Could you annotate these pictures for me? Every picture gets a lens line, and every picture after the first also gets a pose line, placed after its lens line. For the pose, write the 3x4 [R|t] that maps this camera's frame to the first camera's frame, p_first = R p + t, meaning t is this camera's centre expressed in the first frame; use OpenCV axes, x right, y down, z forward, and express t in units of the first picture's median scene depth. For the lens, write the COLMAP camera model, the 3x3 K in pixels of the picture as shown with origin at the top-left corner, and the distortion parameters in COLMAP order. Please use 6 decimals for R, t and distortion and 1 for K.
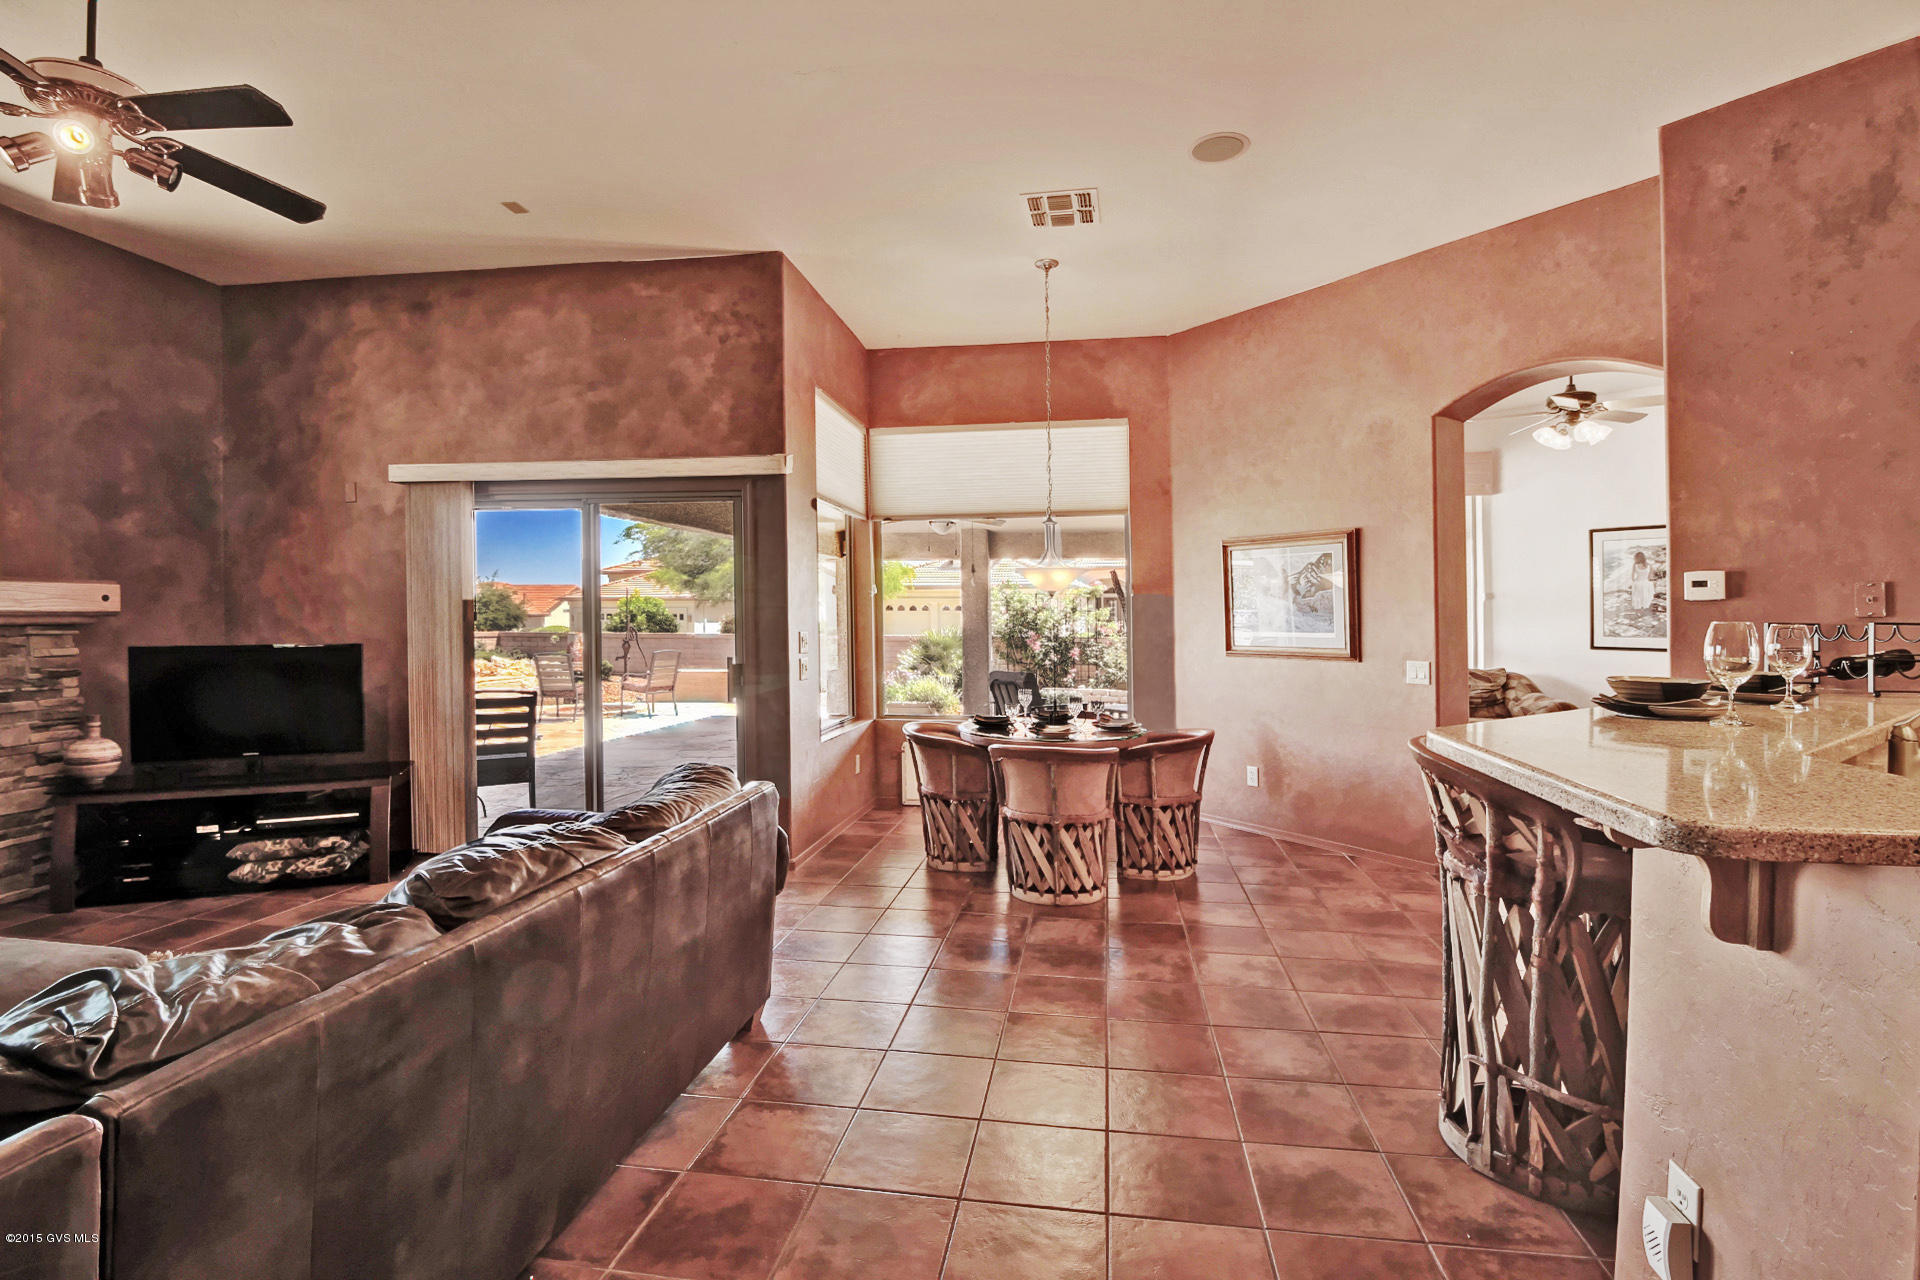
lens RADIAL K [[904.3, 0, 994.1], [0, 904.3, 640.3], [0, 0, 1]] dist [-0.001924, -0.011379]
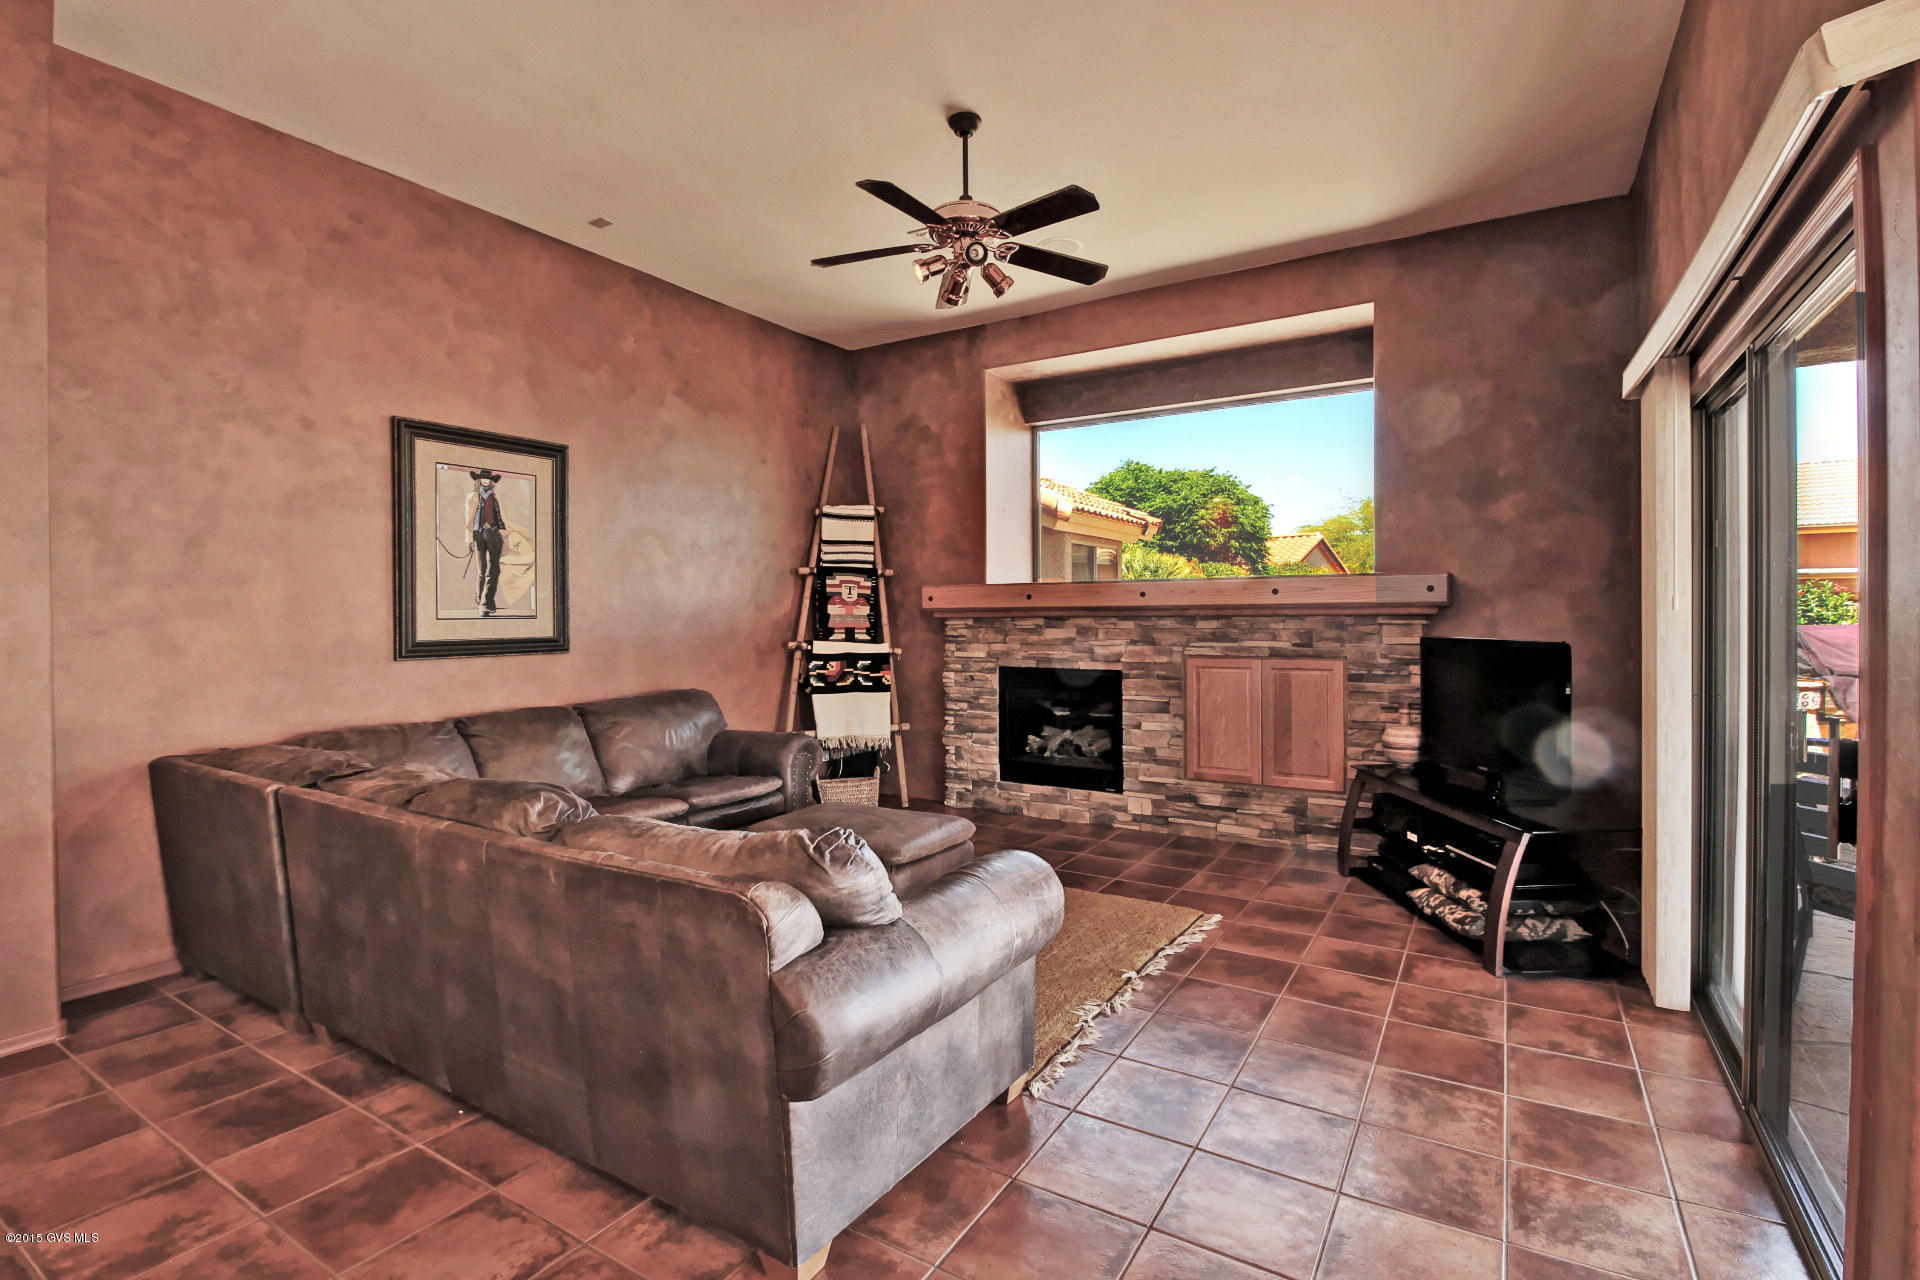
lens RADIAL K [[920.6, 0, 972.2], [0, 920.6, 618.1], [0, 0, 1]] dist [-0.000623, -0.011842]
pose [[-0.429174, 0.006343, -0.903200, 0.149322], [-0.015743, 0.999771, 0.014502, -0.018960], [0.903085, 0.020443, -0.428976, 0.892274]]
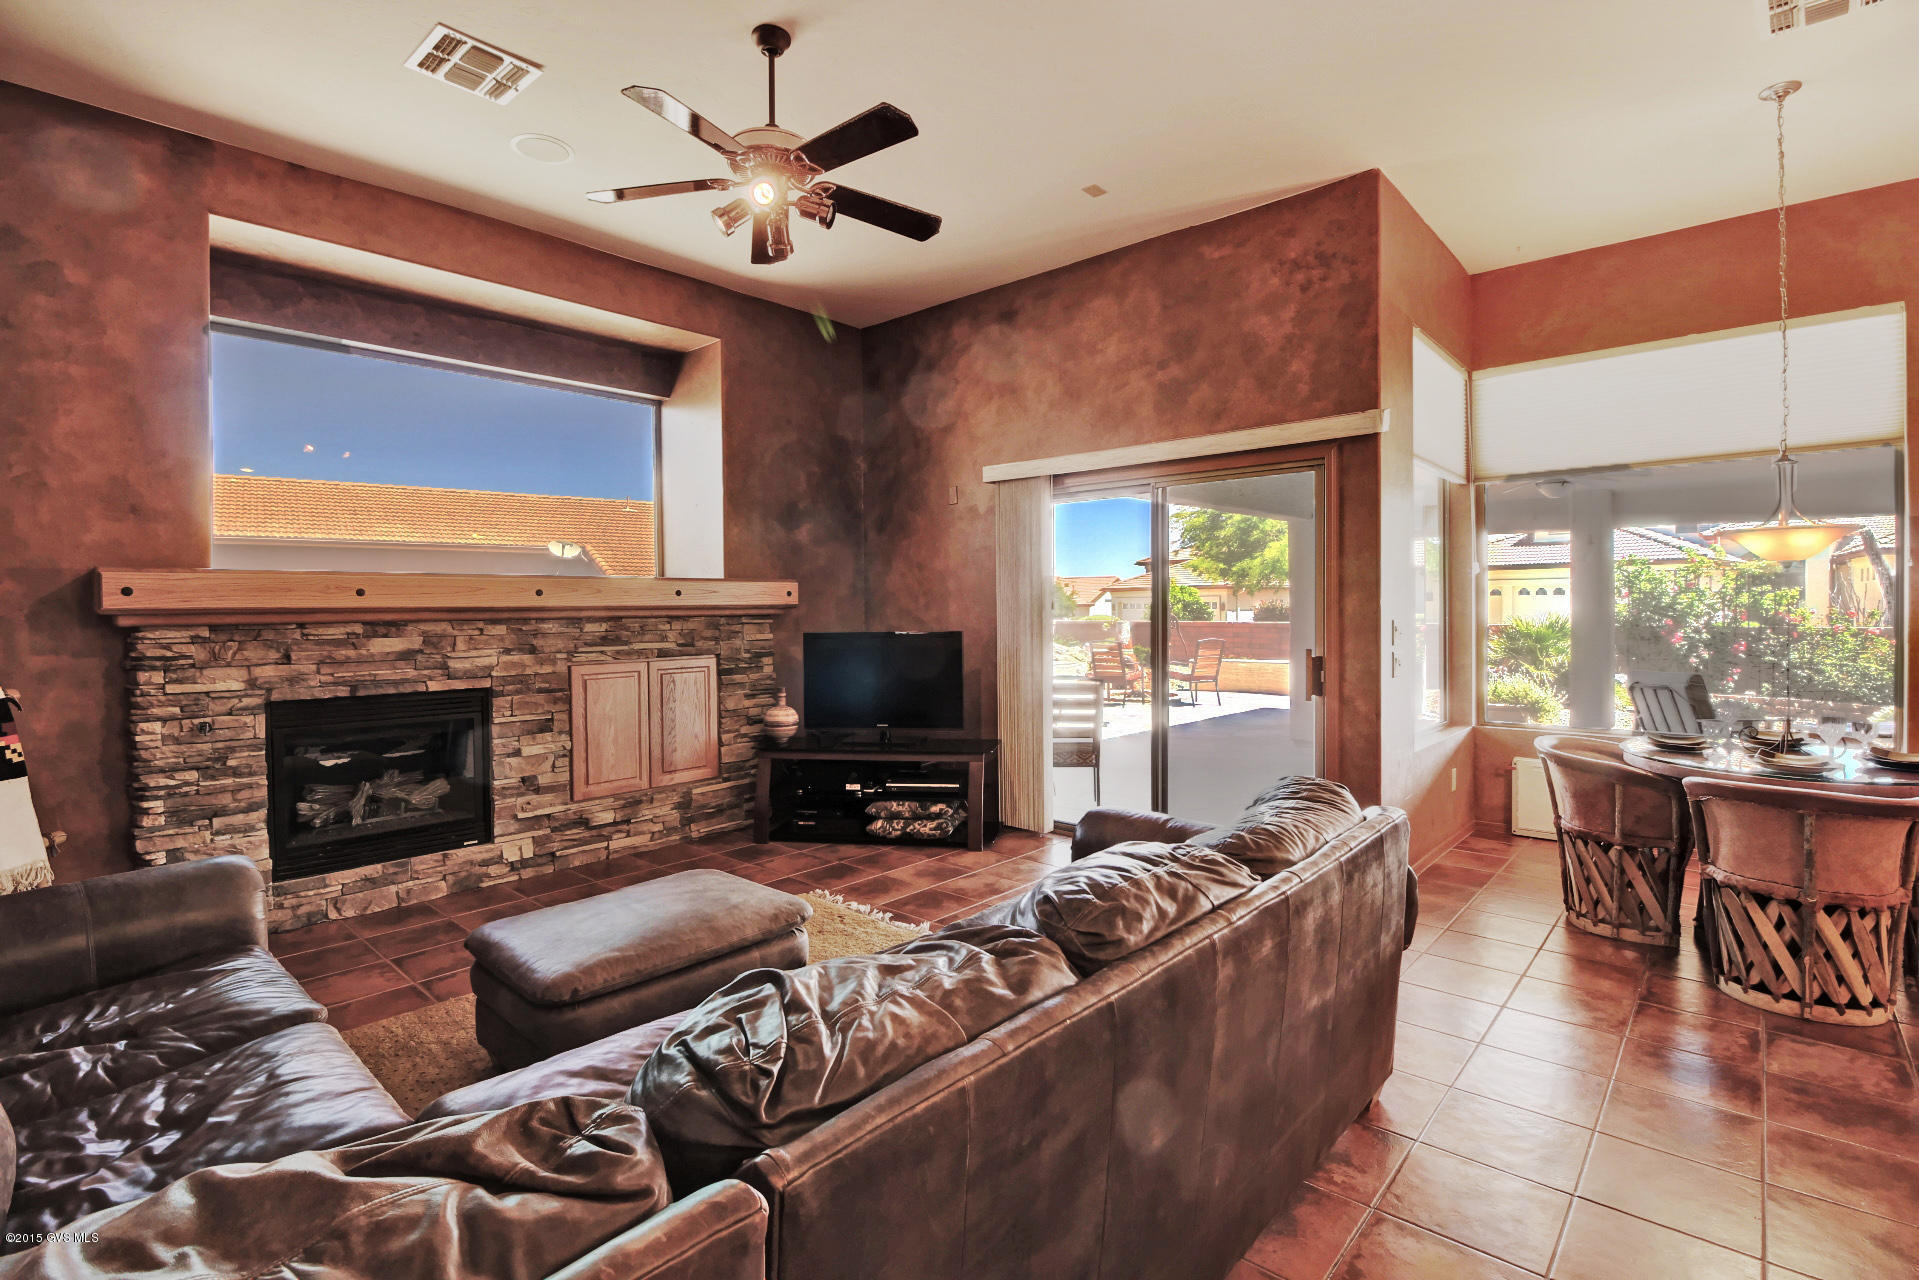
lens RADIAL K [[907.4, 0, 959.5], [0, 907.4, 640.0], [0, 0, 1]] dist [-0.016835, -0.000886]
pose [[0.825273, 0.010574, -0.564635, -0.080963], [-0.003582, 0.999903, 0.013490, -0.000679], [0.564723, -0.009110, 0.825231, 0.085397]]
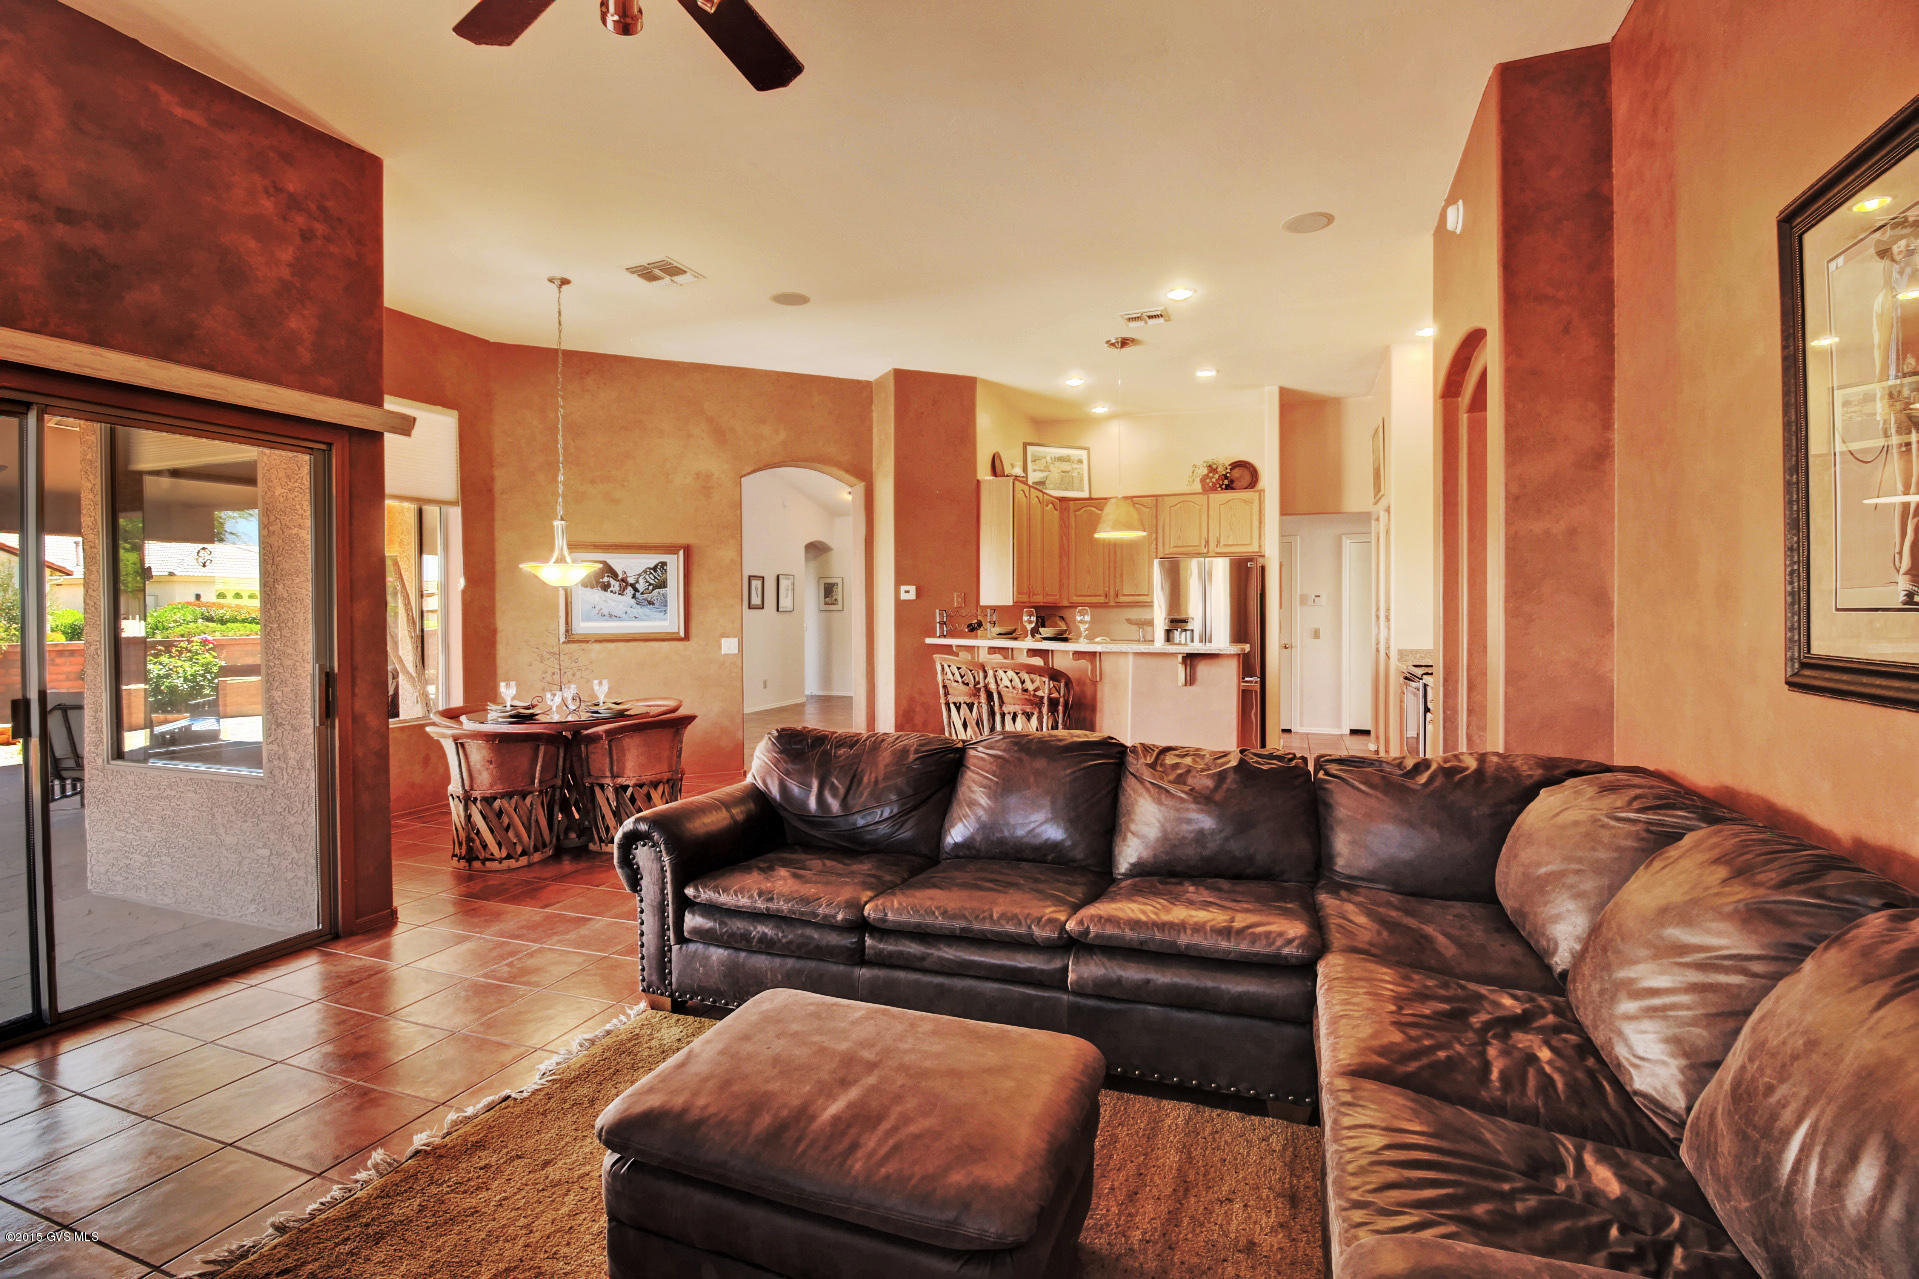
lens RADIAL K [[956.2, 0, 960.4], [0, 956.2, 619.4], [0, 0, 1]] dist [-0.005195, -0.000593]
pose [[0.168550, -0.011233, 0.985629, -1.022559], [0.032302, 0.999461, 0.005867, -0.005060], [-0.985164, 0.030849, 0.168822, 0.359612]]
